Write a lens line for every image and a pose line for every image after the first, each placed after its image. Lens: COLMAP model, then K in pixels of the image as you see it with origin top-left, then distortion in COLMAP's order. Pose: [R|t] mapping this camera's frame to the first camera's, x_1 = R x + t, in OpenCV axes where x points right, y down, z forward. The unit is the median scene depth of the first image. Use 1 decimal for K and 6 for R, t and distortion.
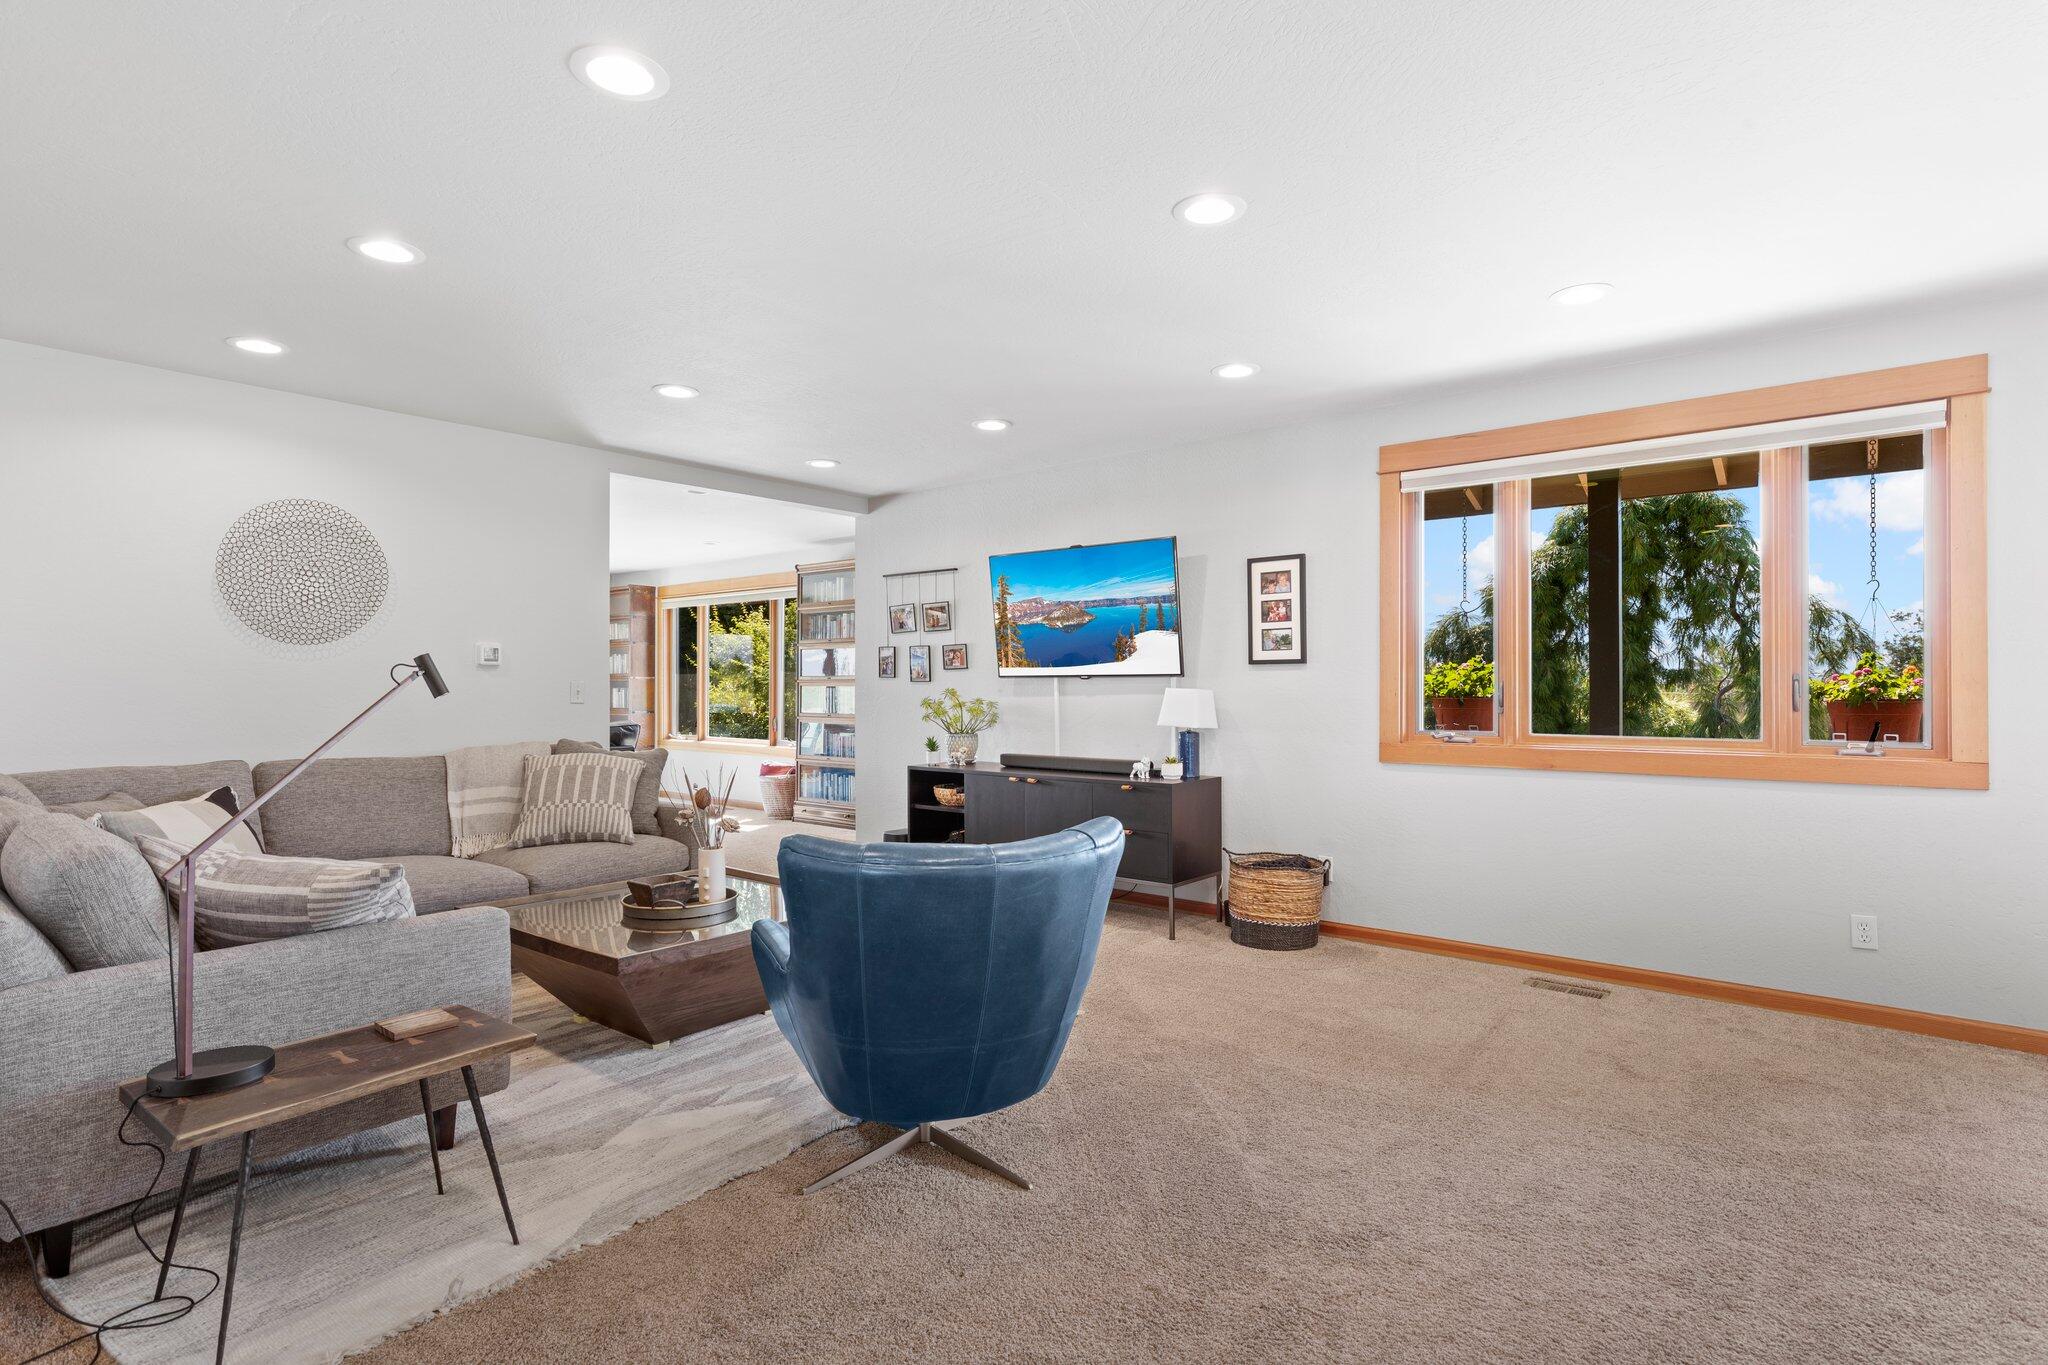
lens RADIAL K [[1001.0, 0, 1037.2], [0, 1001.0, 686.1], [0, 0, 1]] dist [-0.001094, -0.001834]
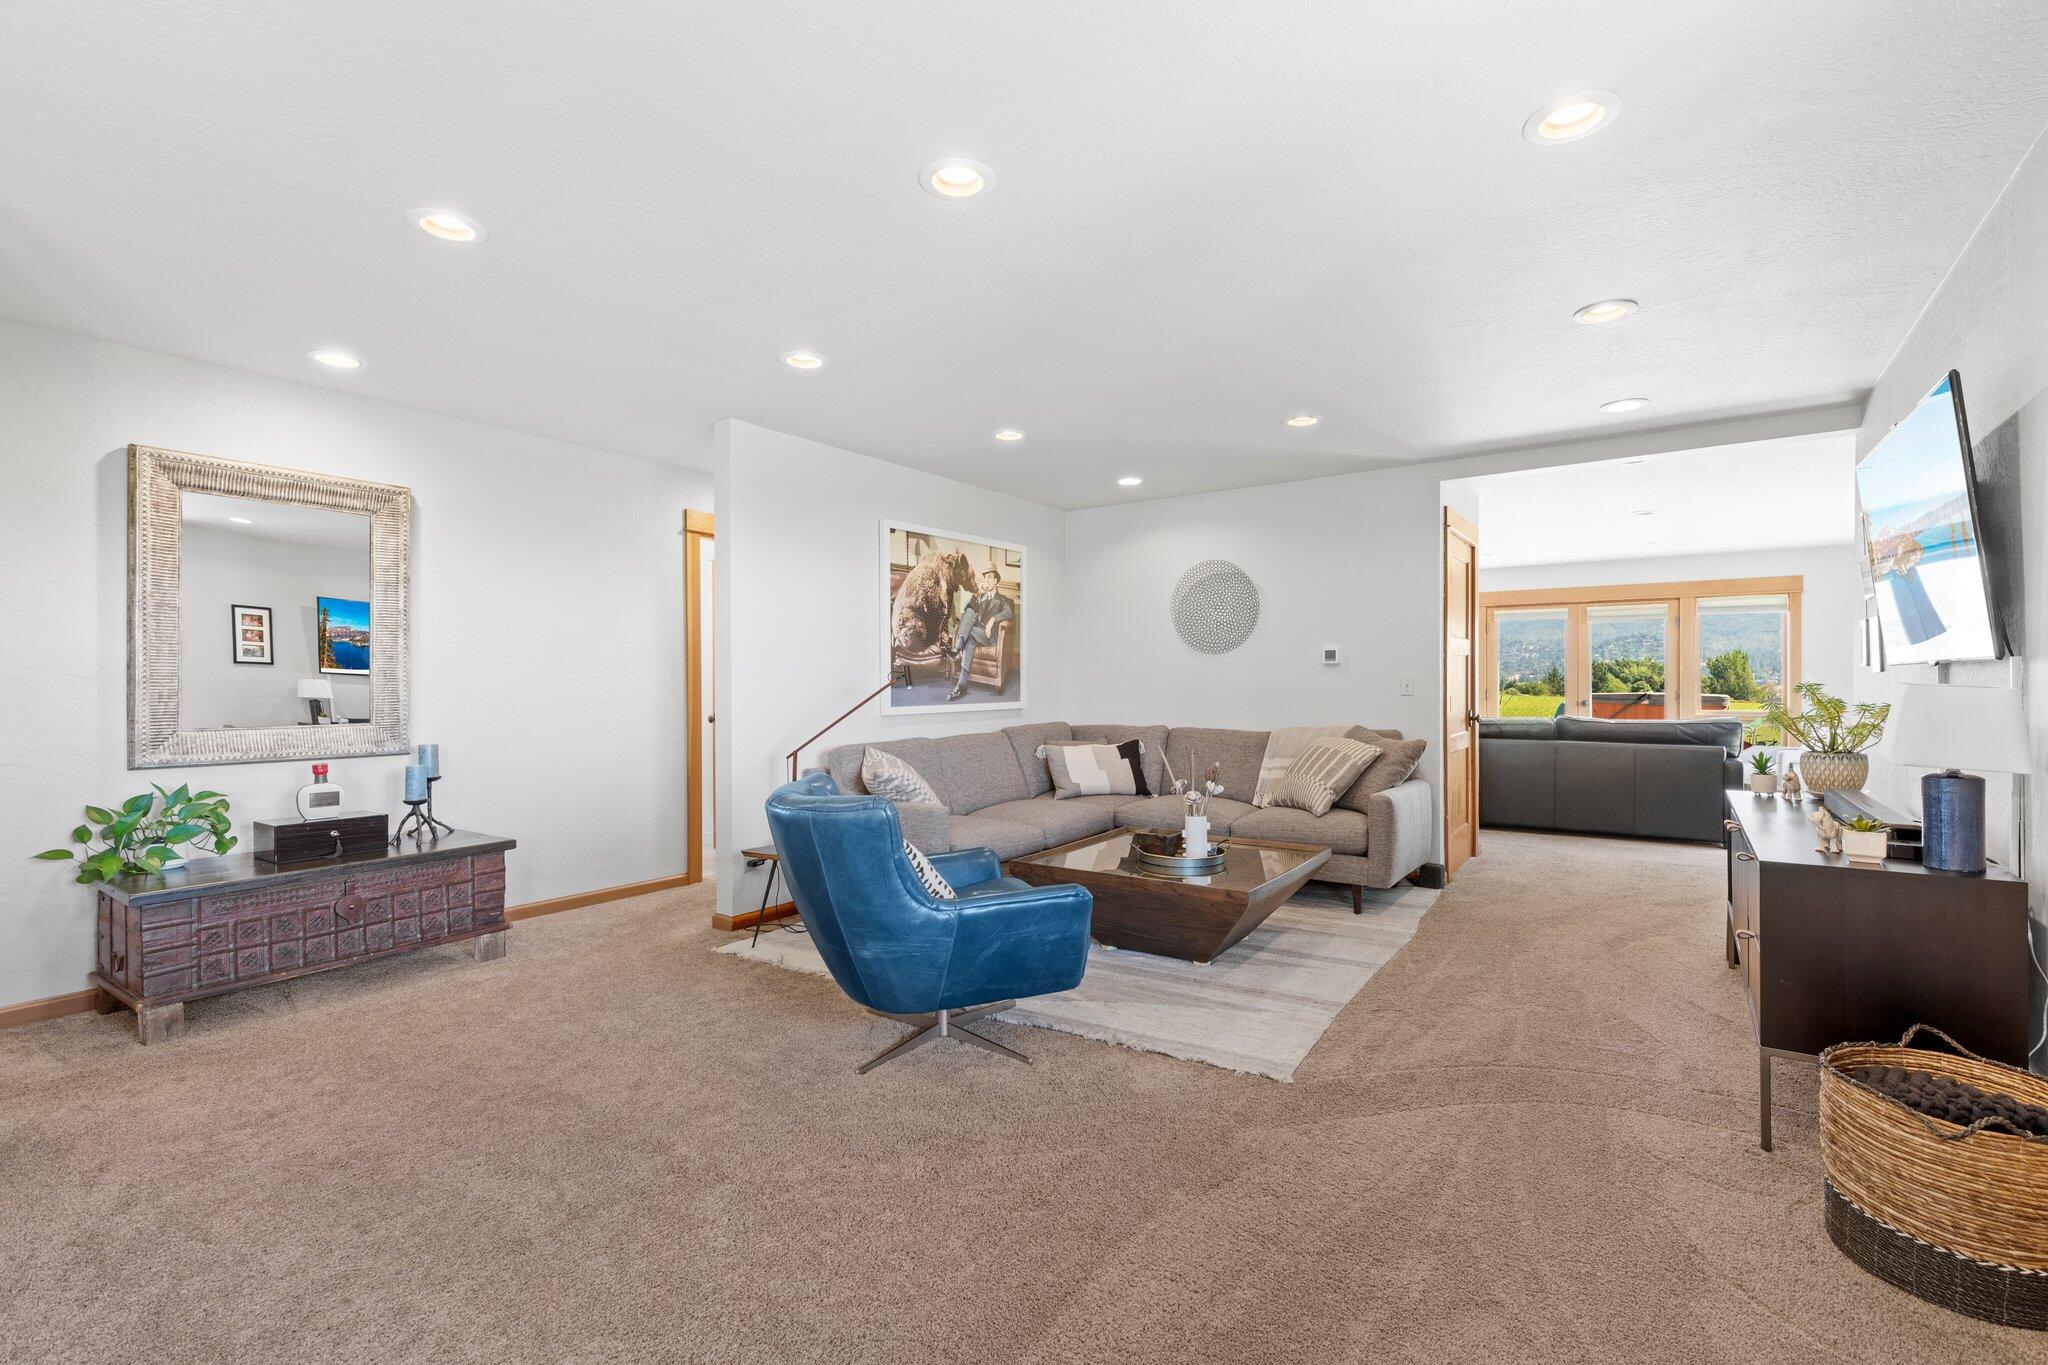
lens RADIAL K [[918.0, 0, 1050.2], [0, 918.0, 680.9], [0, 0, 1]] dist [0.006993, -0.000194]
pose [[0.089082, 0.000442, -0.996024, 0.874609], [0.004210, 0.999991, 0.000820, -0.002734], [0.996015, -0.004267, 0.089079, 0.834296]]
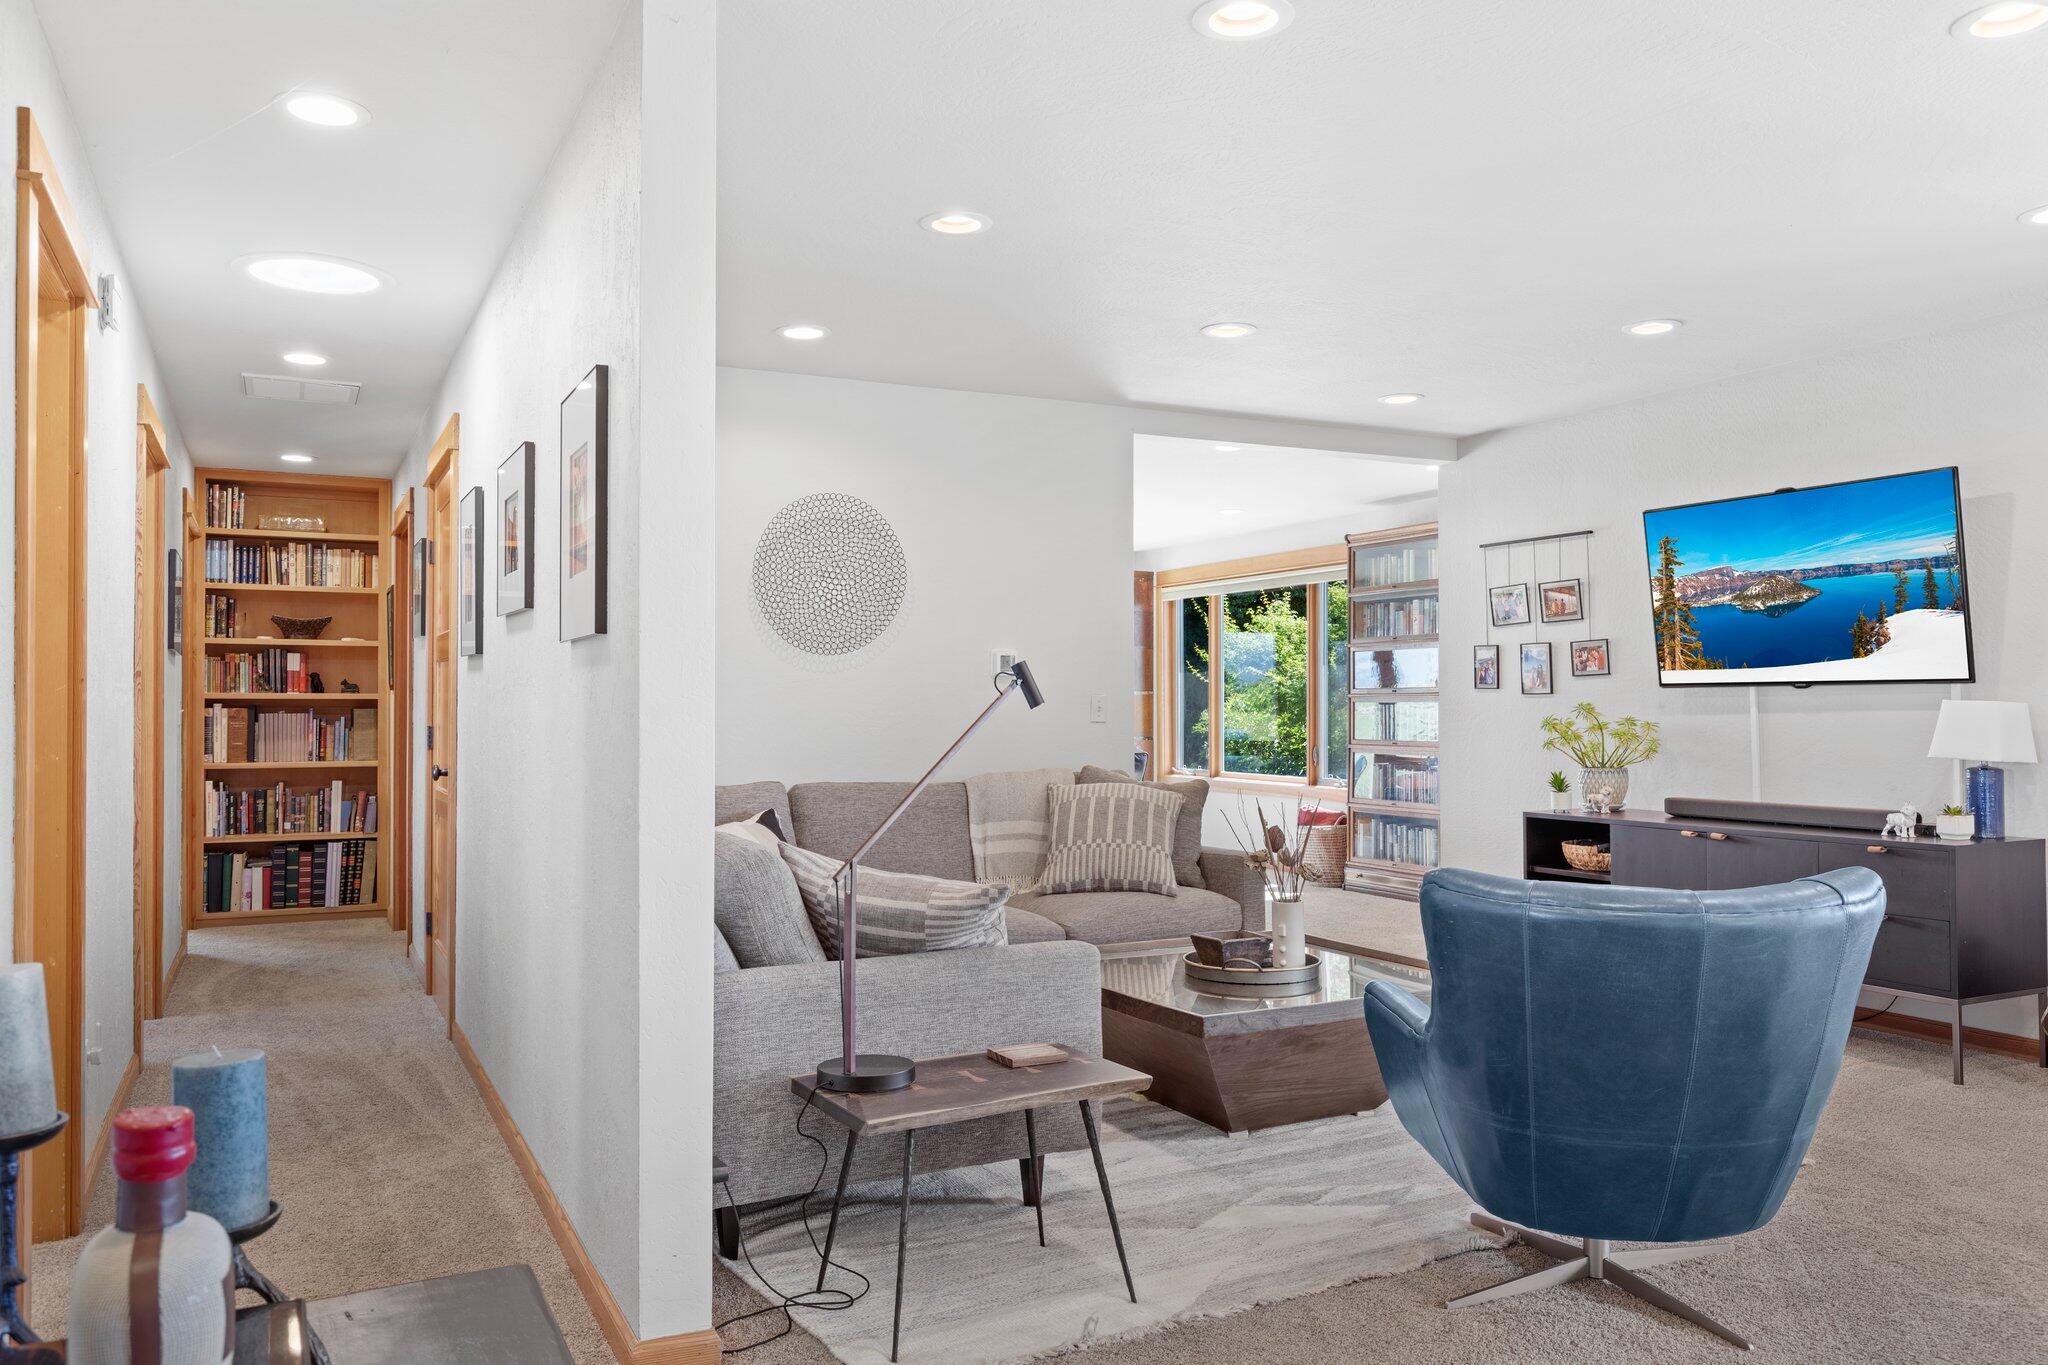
lens RADIAL K [[1483.5, 0, 1041.4], [0, 1483.5, 685.6], [0, 0, 1]] dist [-0.002687, -0.003223]
pose [[0.914891, -0.008699, -0.403607, -0.030073], [0.003074, 0.999889, -0.014583, 0.007843], [0.403689, 0.012101, 0.914816, -0.187412]]
